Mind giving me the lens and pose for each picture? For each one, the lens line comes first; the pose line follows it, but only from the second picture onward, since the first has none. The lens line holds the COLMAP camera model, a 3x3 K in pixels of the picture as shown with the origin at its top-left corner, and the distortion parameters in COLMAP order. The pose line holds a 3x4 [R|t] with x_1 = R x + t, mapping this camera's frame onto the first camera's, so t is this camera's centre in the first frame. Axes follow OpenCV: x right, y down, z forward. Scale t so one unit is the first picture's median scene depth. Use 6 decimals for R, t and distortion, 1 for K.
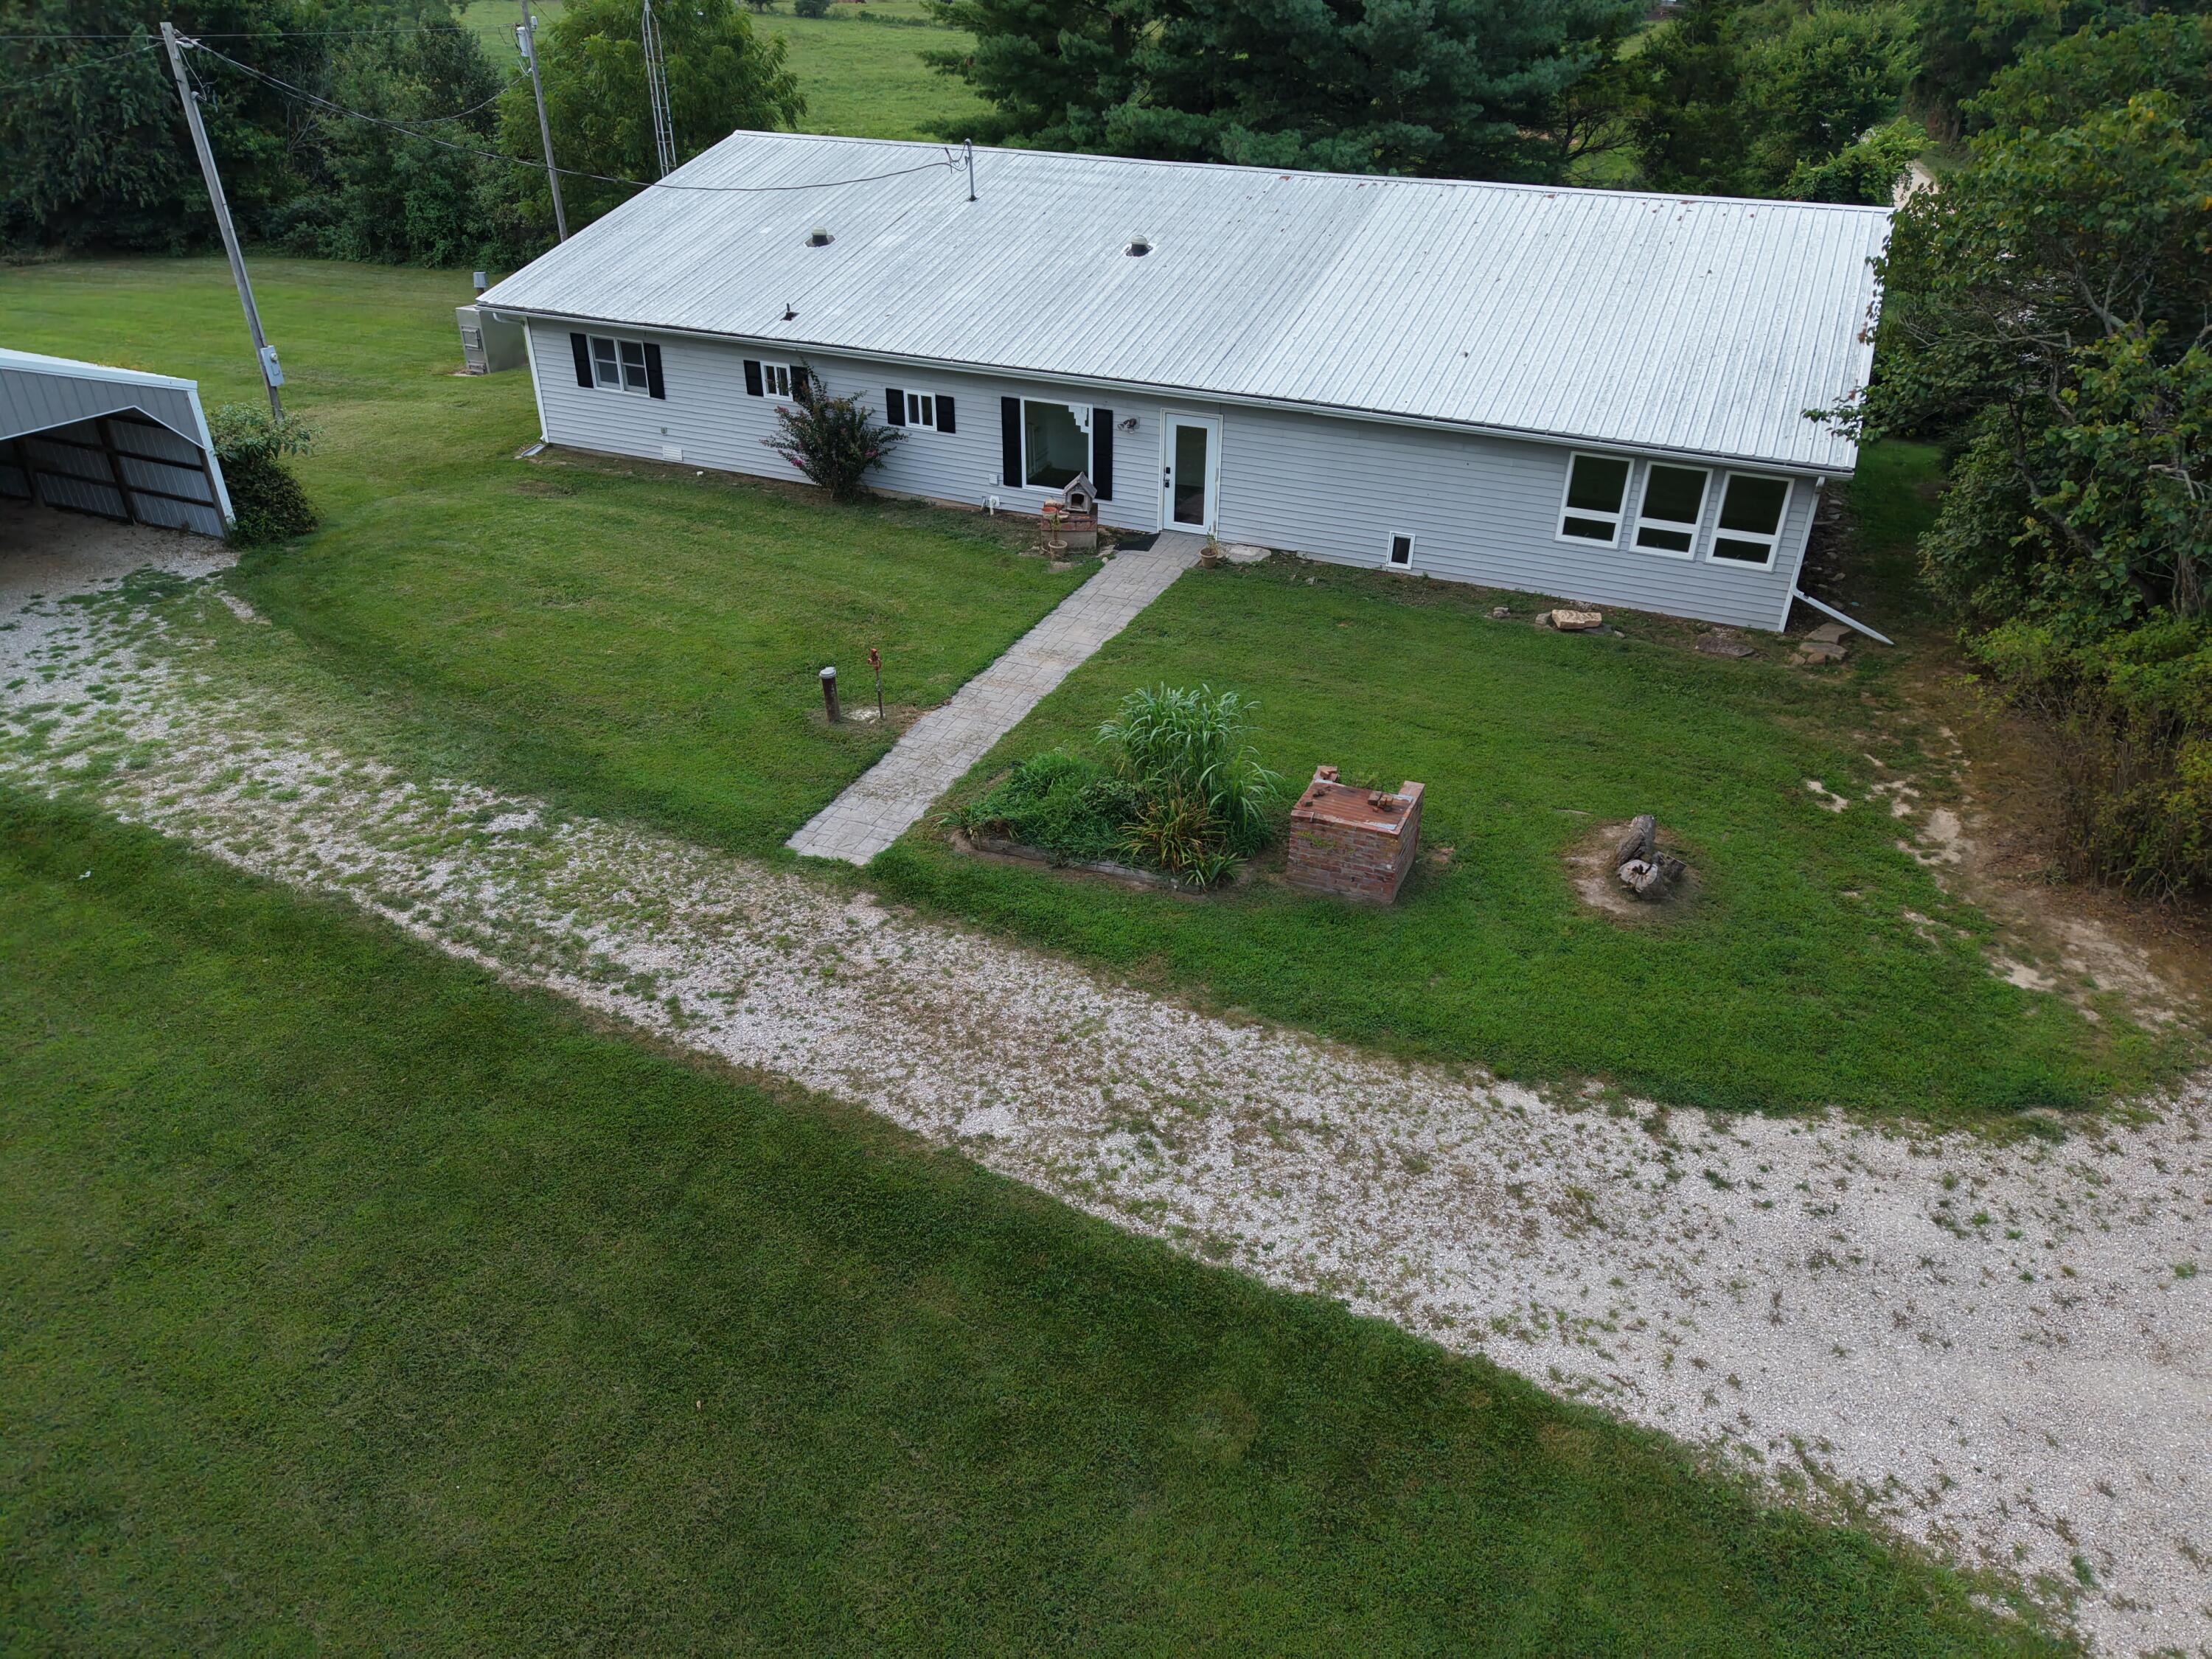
lens RADIAL K [[1475.0, 0, 1108.6], [0, 1475.0, 838.3], [0, 0, 1]] dist [0.028658, -0.021899]
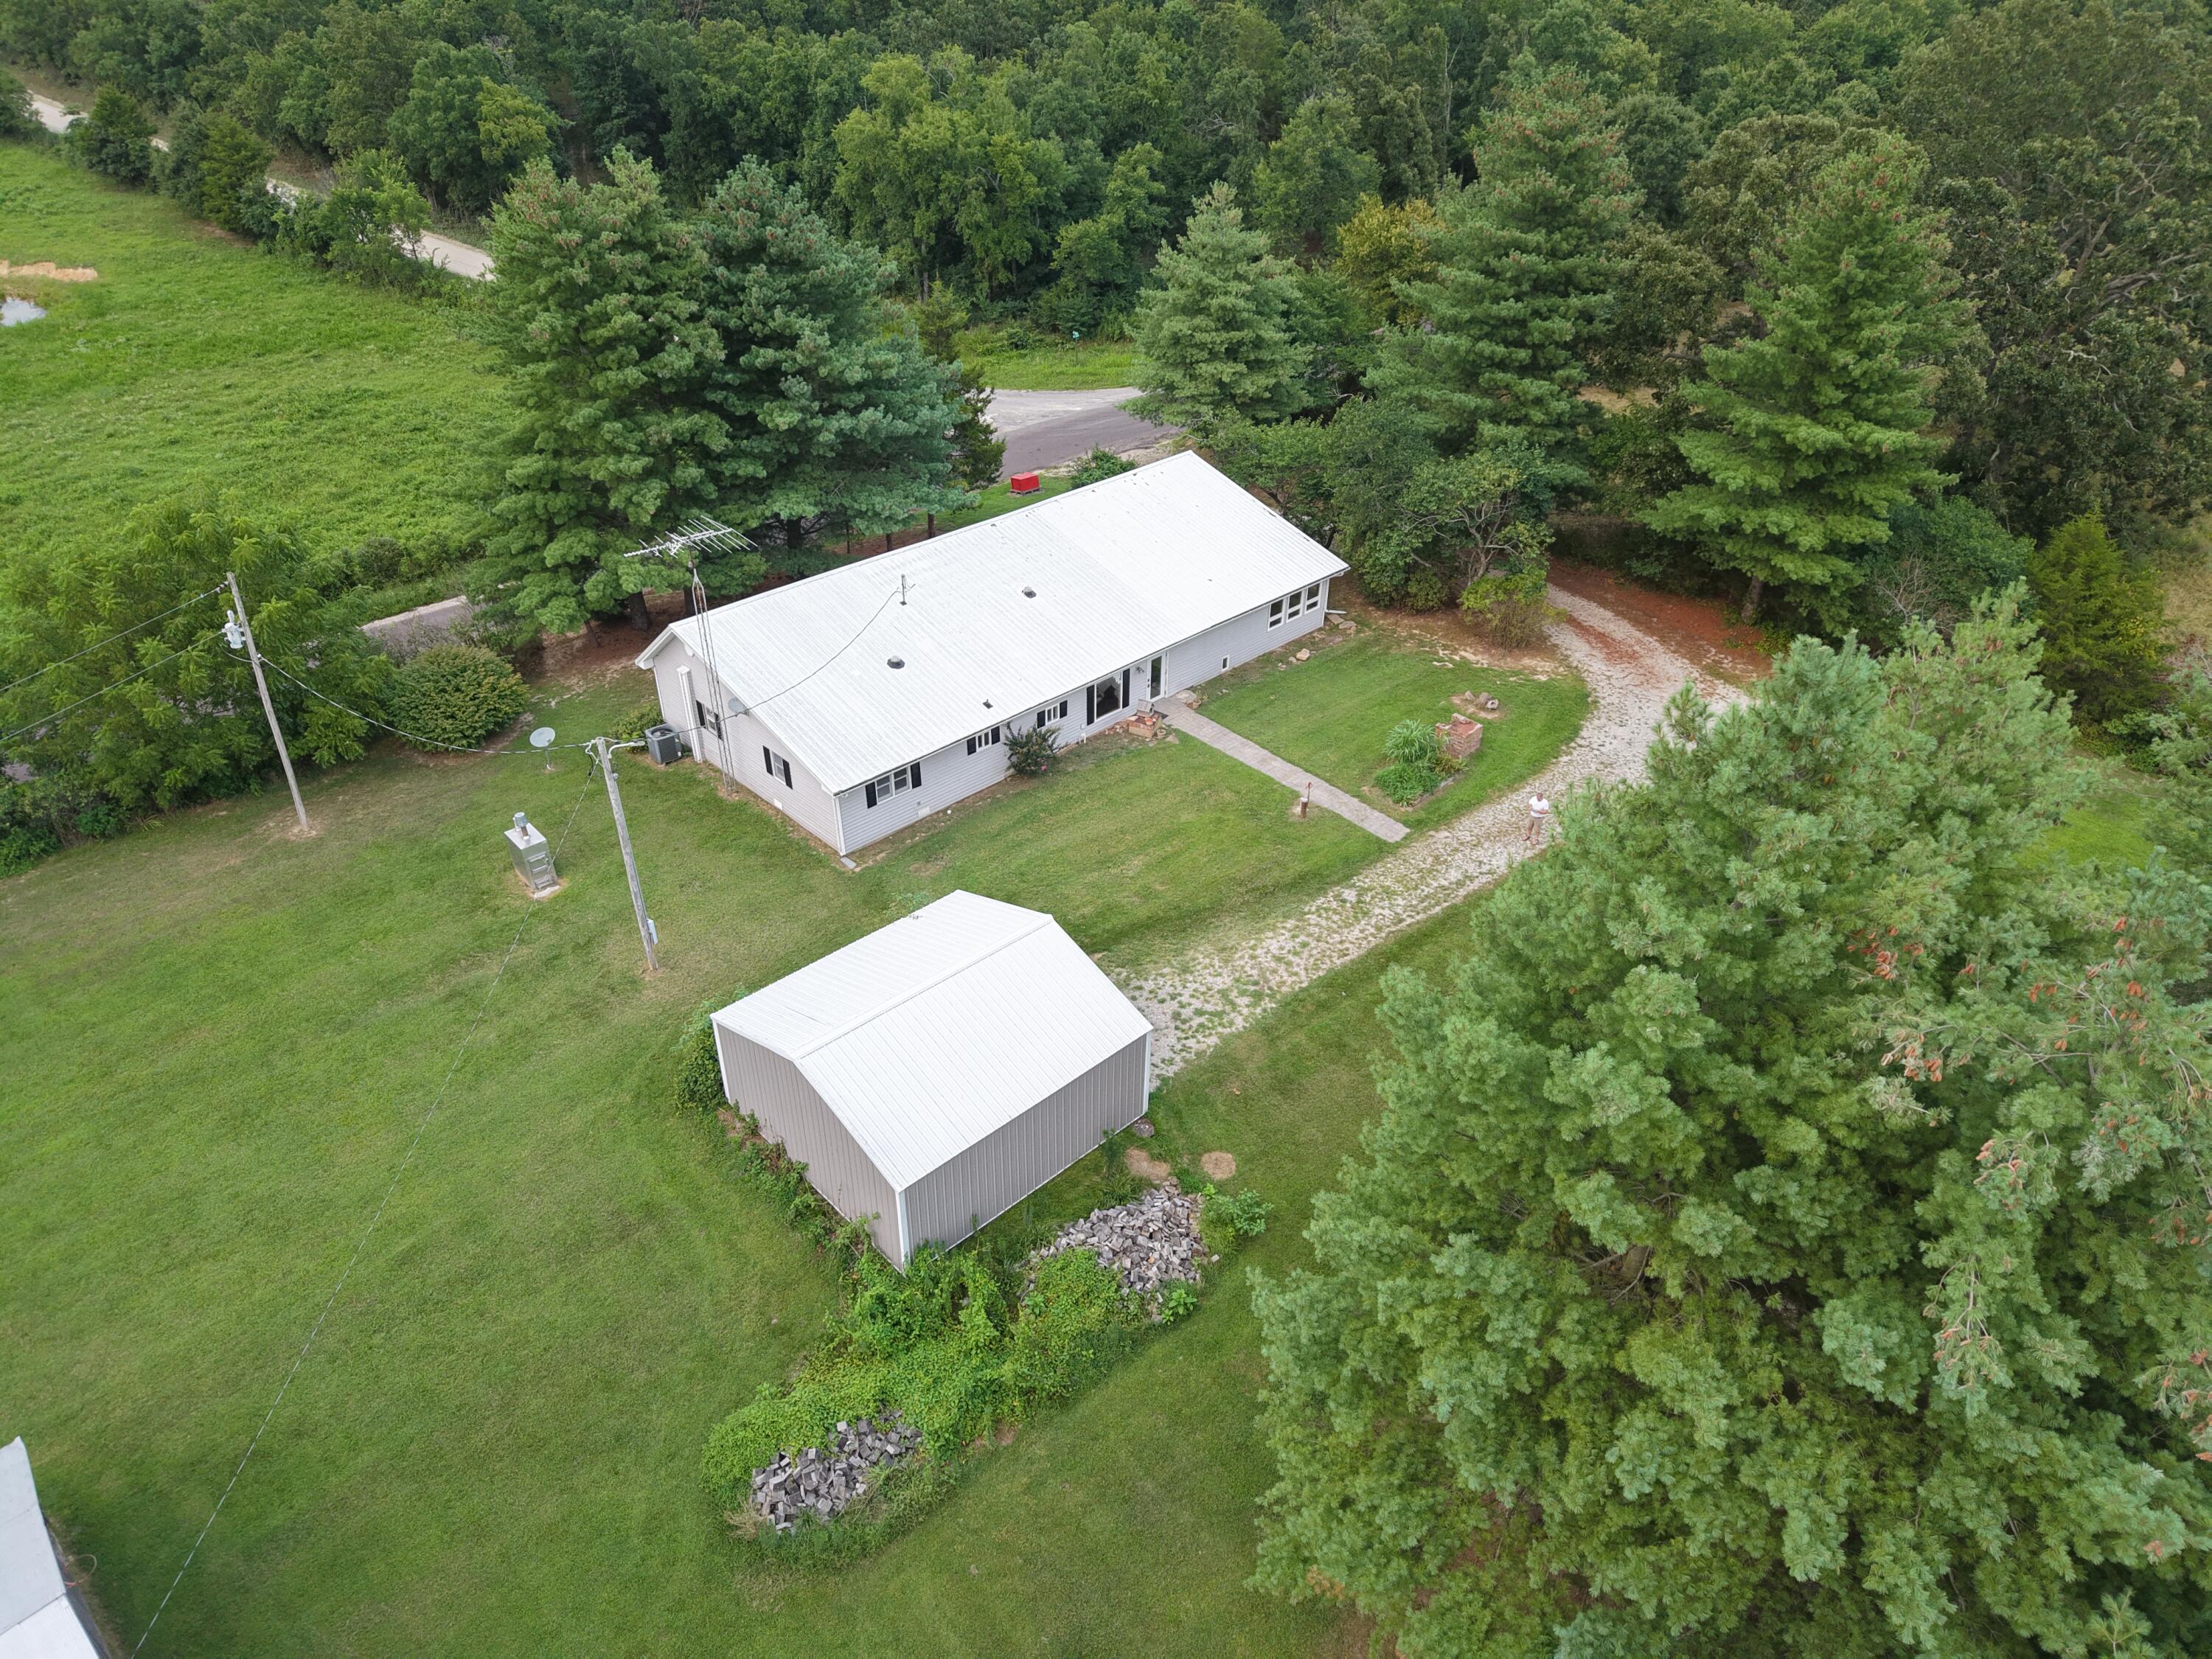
lens RADIAL K [[1475.0, 0, 1092.0], [0, 1475.0, 839.0], [0, 0, 1]] dist [0.028658, -0.021899]
pose [[0.391326, -0.531410, 0.751311, -1.904715], [0.467062, 0.818141, 0.335407, -0.903265], [-0.792917, 0.219655, 0.568361, -0.110204]]
